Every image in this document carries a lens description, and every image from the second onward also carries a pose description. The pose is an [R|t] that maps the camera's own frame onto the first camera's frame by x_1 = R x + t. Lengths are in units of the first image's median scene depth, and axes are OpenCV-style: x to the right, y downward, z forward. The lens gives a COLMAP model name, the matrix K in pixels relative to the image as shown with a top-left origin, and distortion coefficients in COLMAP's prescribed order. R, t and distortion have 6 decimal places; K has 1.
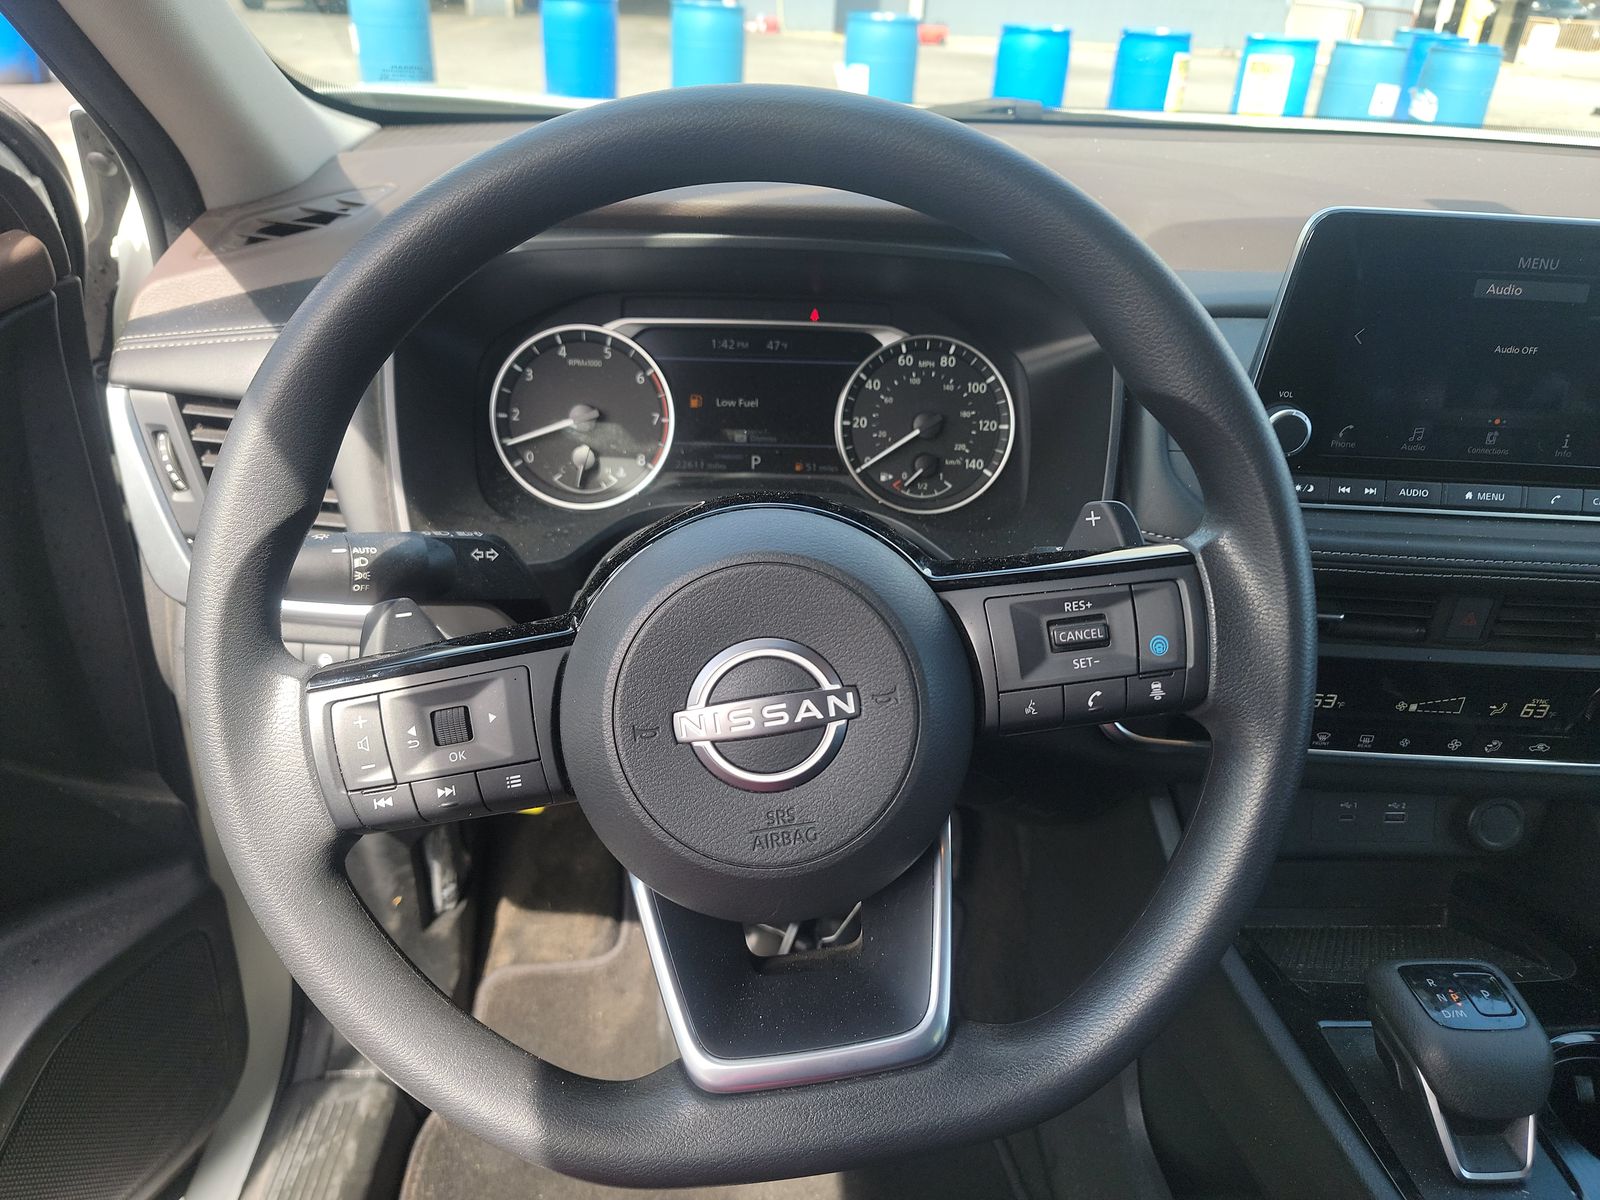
lens RADIAL K [[1095.9, 0, 800.0], [0, 1095.9, 600.0], [0, 0, 1]] dist [0.046048, -0.036184]
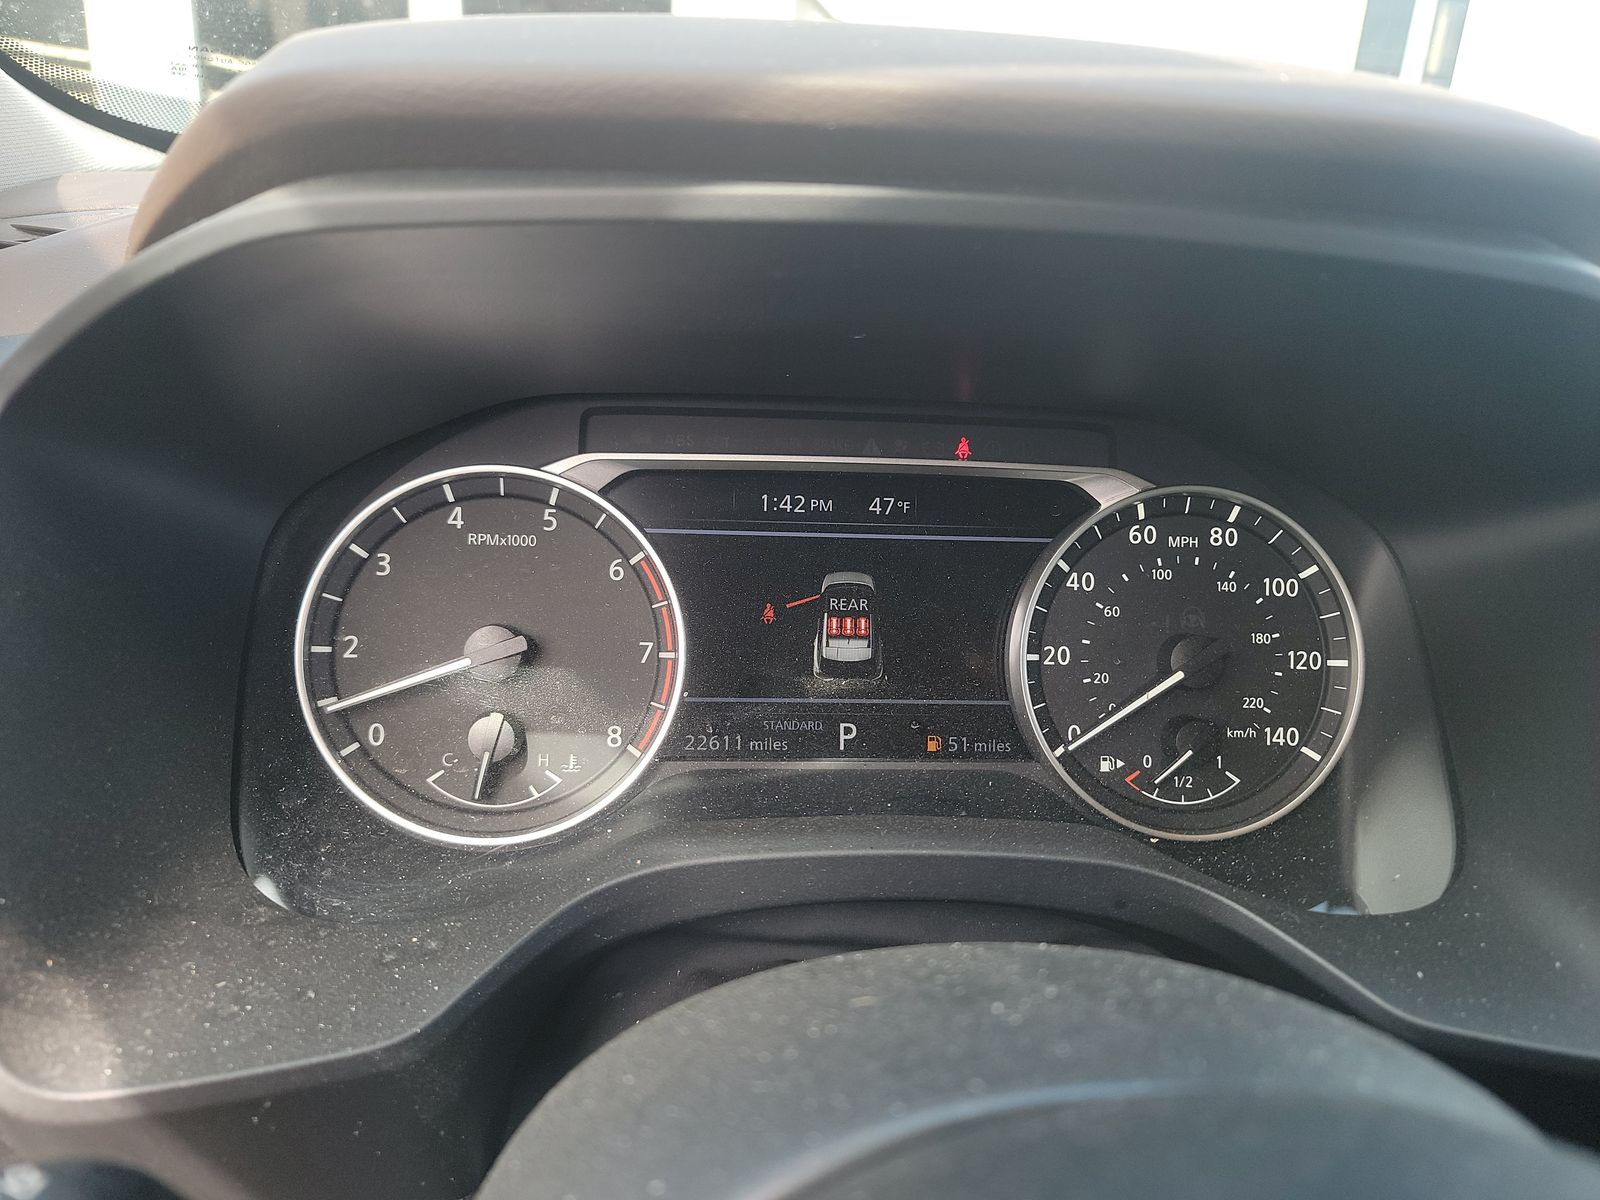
lens RADIAL K [[1095.9, 0, 800.0], [0, 1095.9, 600.0], [0, 0, 1]] dist [0.046048, -0.036184]
pose [[0.998372, -0.003518, 0.056938, -0.091628], [0.012968, 0.985961, -0.166469, -0.106585], [-0.055553, 0.166936, 0.984401, 0.517147]]
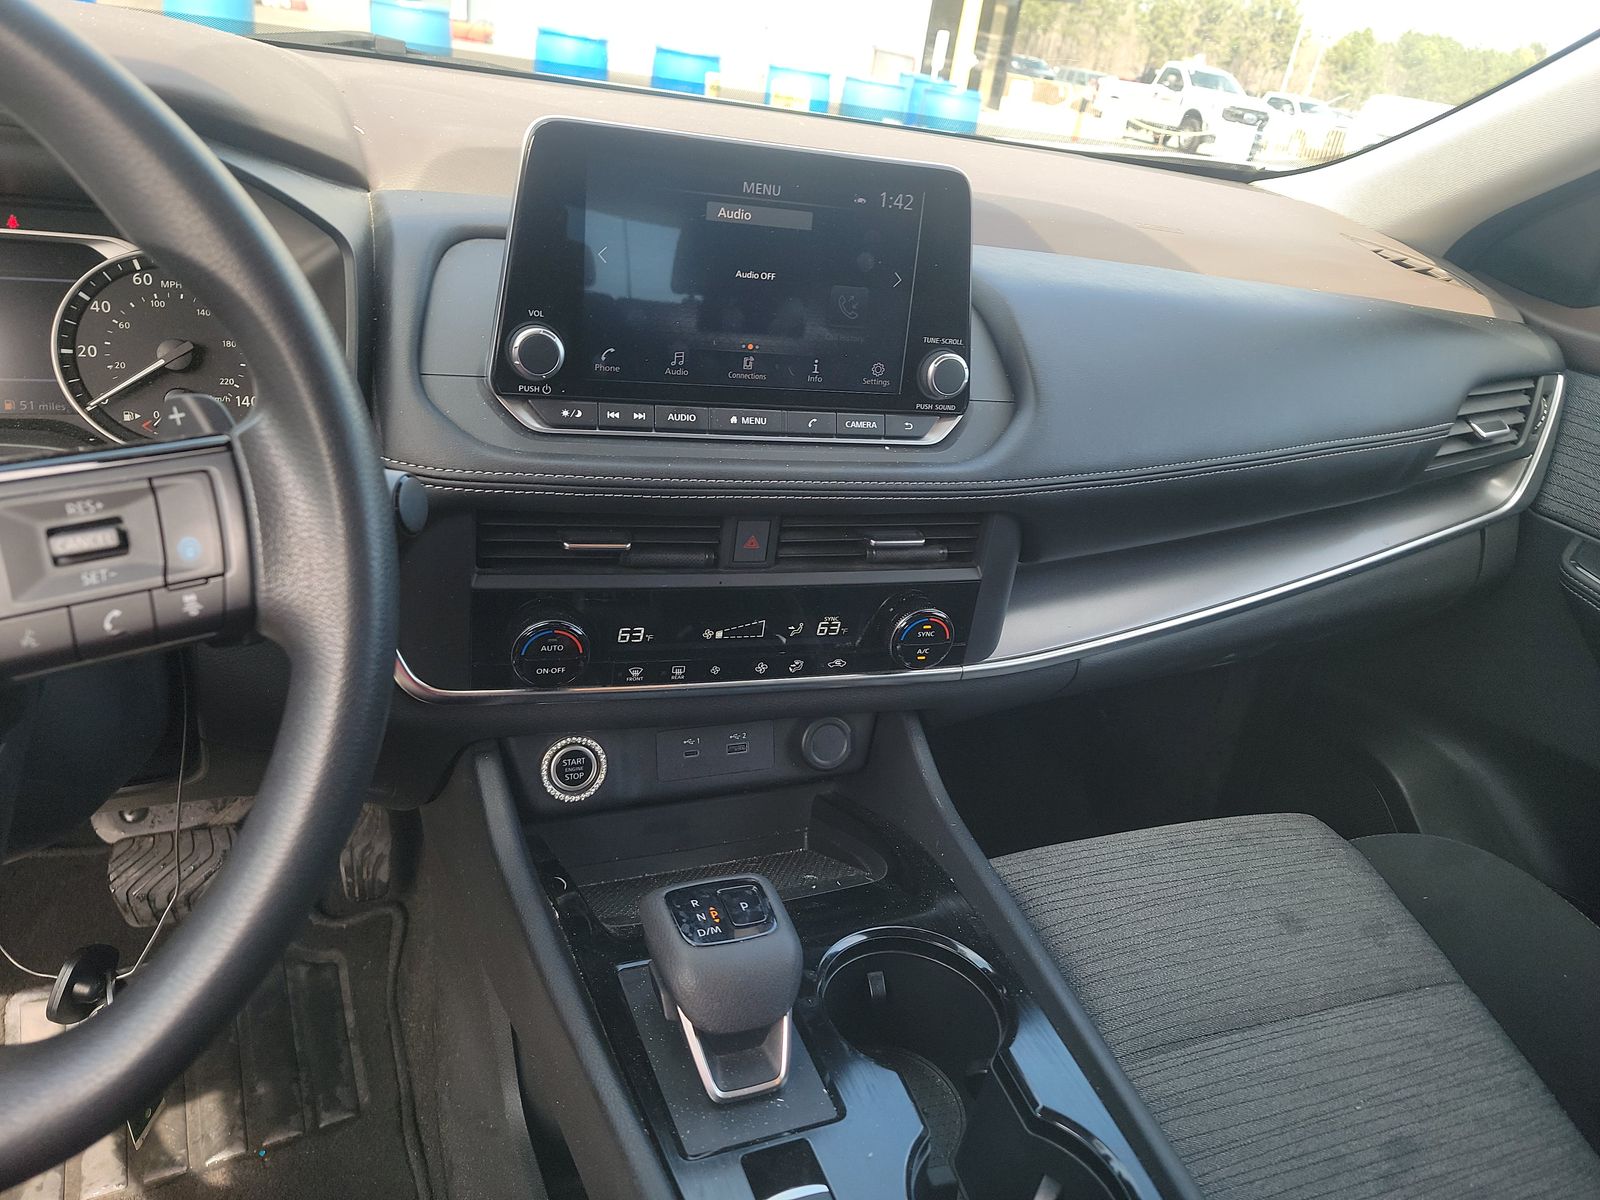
lens RADIAL K [[1074.0, 0, 801.6], [0, 1074.0, 581.9], [0, 0, 1]] dist [0.074522, -0.077005]
pose [[0.944334, -0.061167, 0.323252, 0.292587], [0.069799, 0.997446, -0.015166, 0.065216], [-0.321498, 0.036884, 0.946192, 0.041994]]
